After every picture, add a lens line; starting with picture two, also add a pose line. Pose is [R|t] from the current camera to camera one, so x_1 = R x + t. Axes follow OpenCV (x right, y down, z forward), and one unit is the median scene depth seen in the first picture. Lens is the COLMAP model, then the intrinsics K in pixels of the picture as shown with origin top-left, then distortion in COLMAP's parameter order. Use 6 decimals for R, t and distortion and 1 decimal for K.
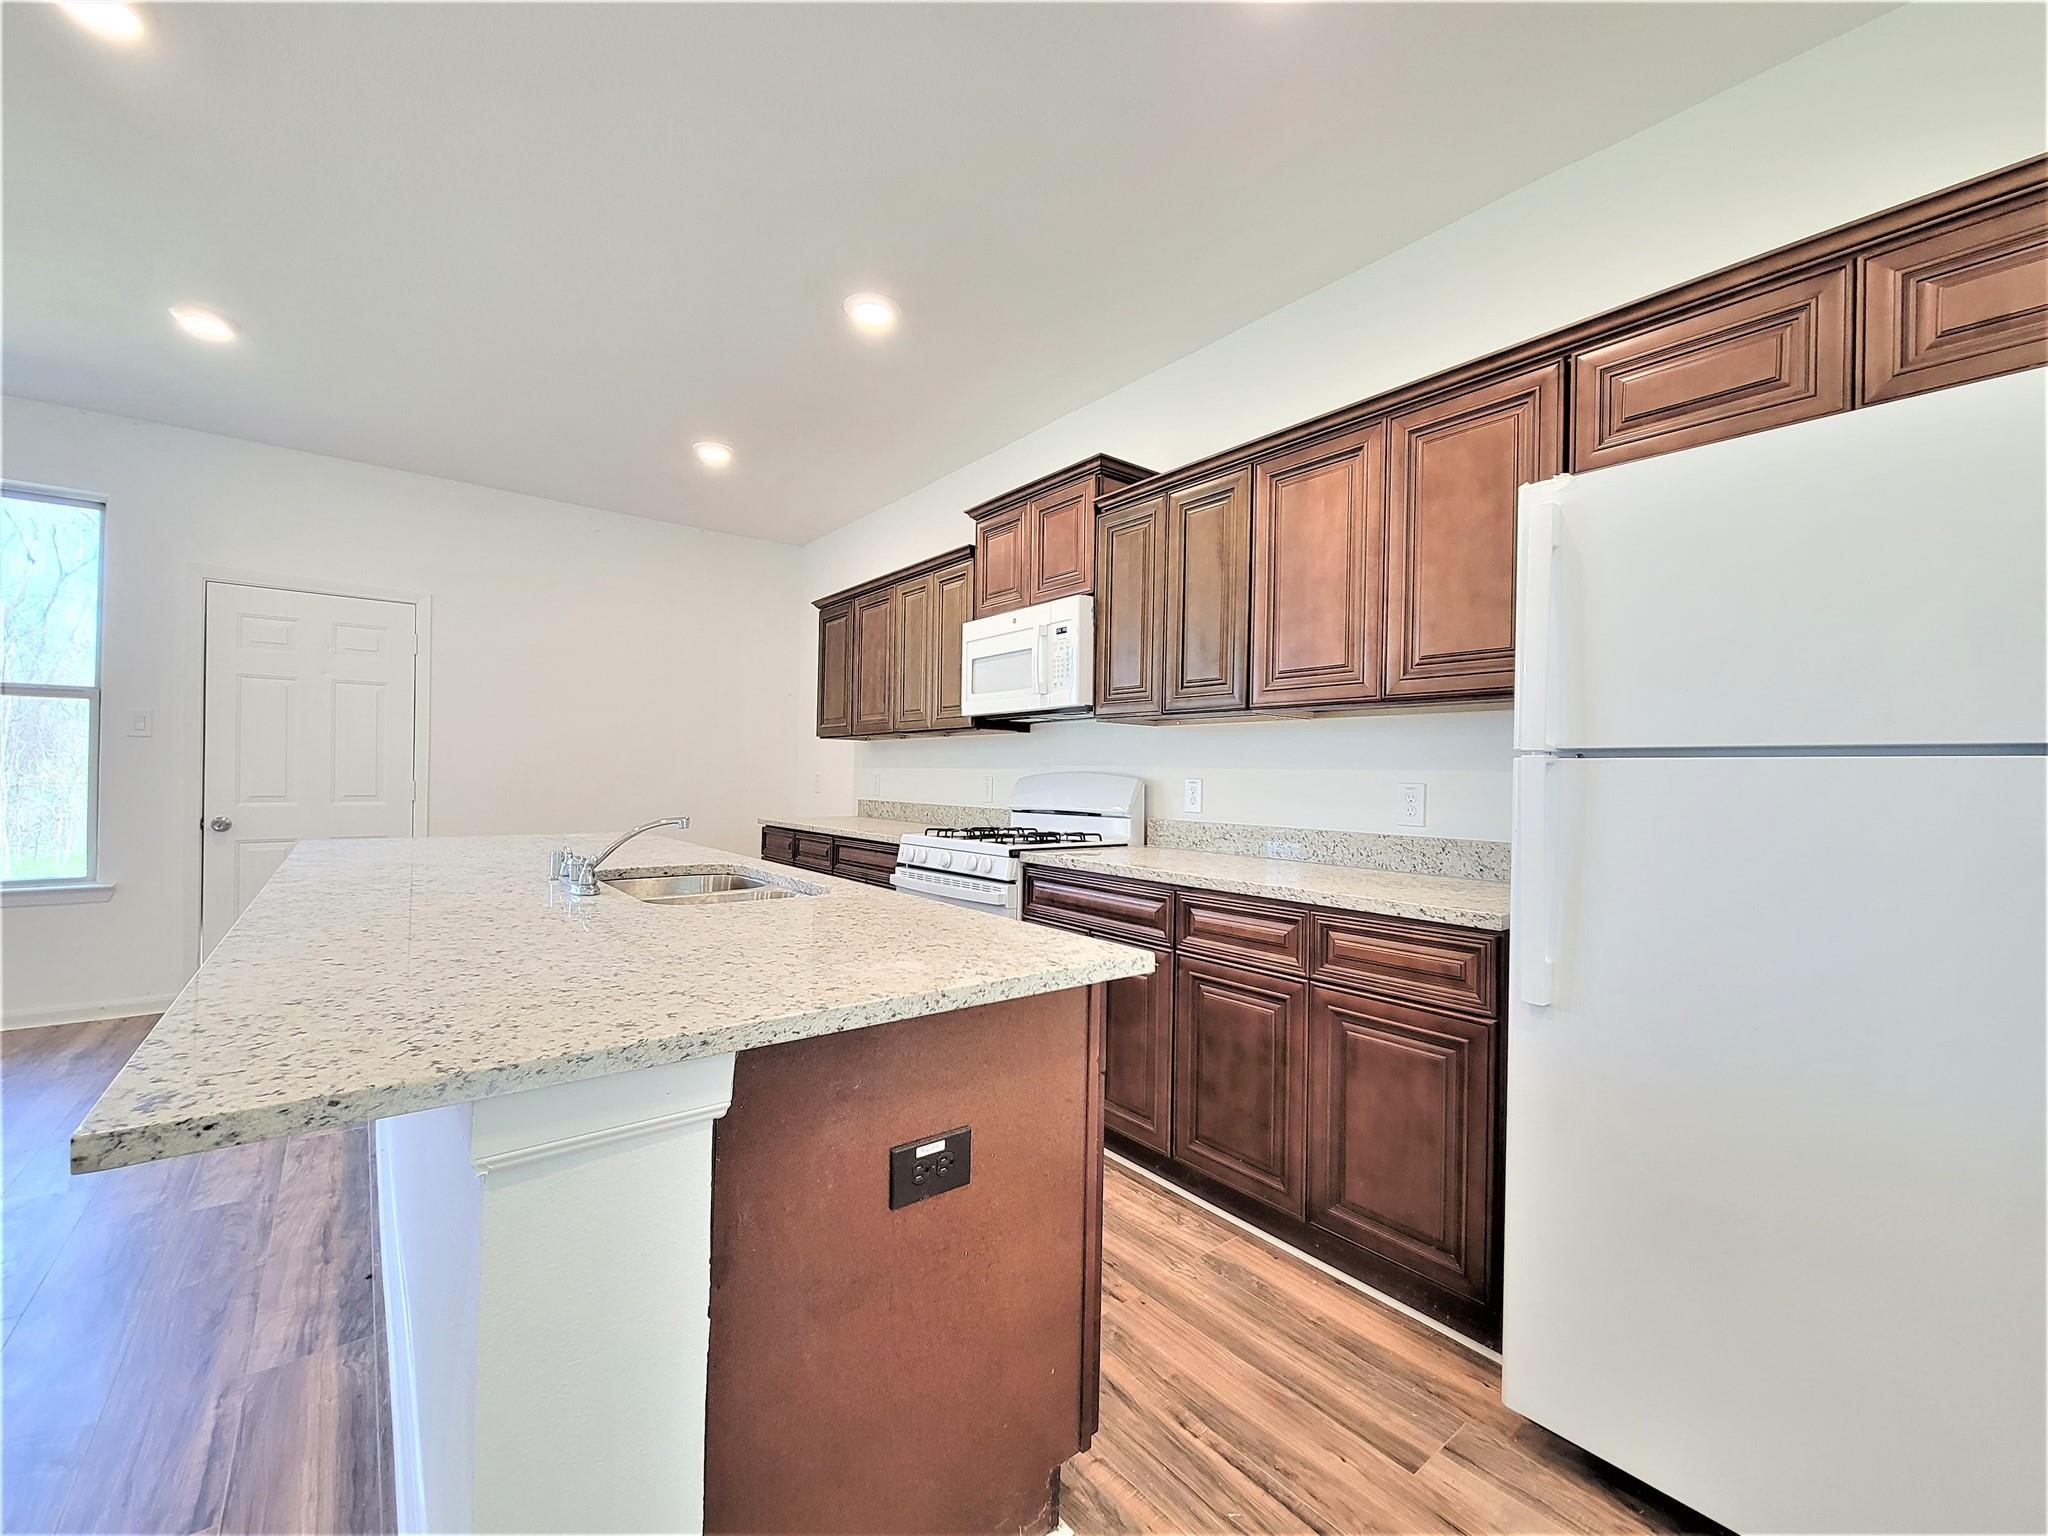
lens RADIAL K [[847.6, 0, 1028.6], [0, 847.6, 773.1], [0, 0, 1]] dist [0.013150, 0.000154]
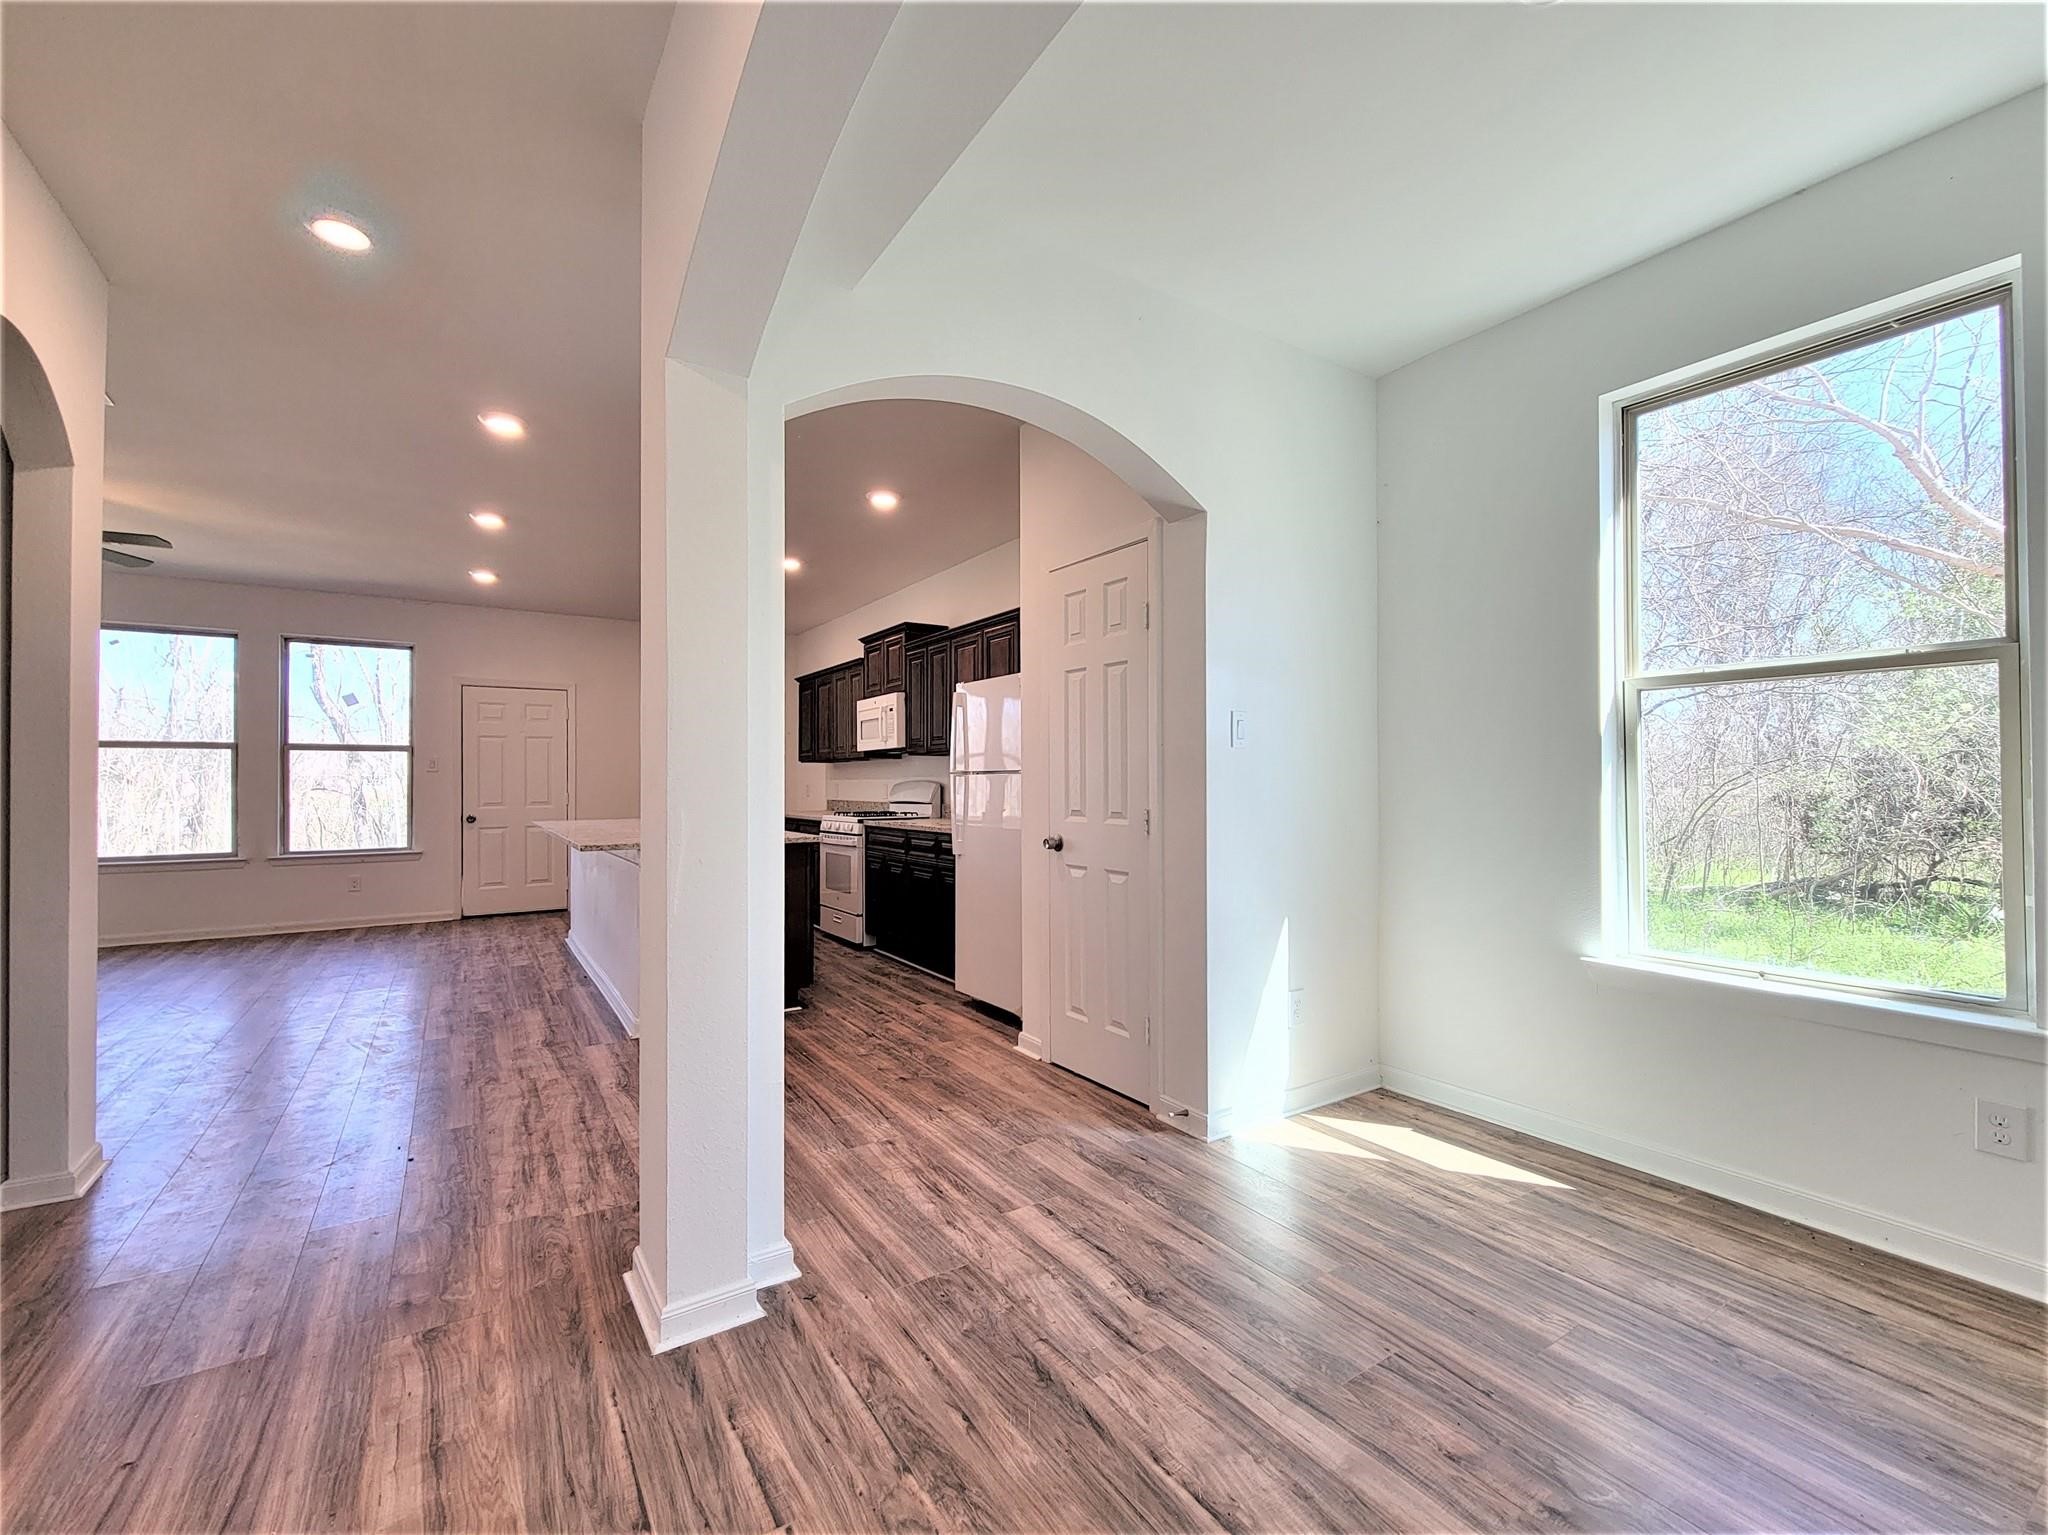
lens RADIAL K [[847.6, 0, 1019.9], [0, 847.6, 772.0], [0, 0, 1]] dist [0.013150, 0.000154]
pose [[0.995871, -0.020552, -0.088427, 0.455748], [0.019522, 0.999731, -0.012501, 0.007733], [0.088660, 0.010724, 0.996004, -0.839679]]
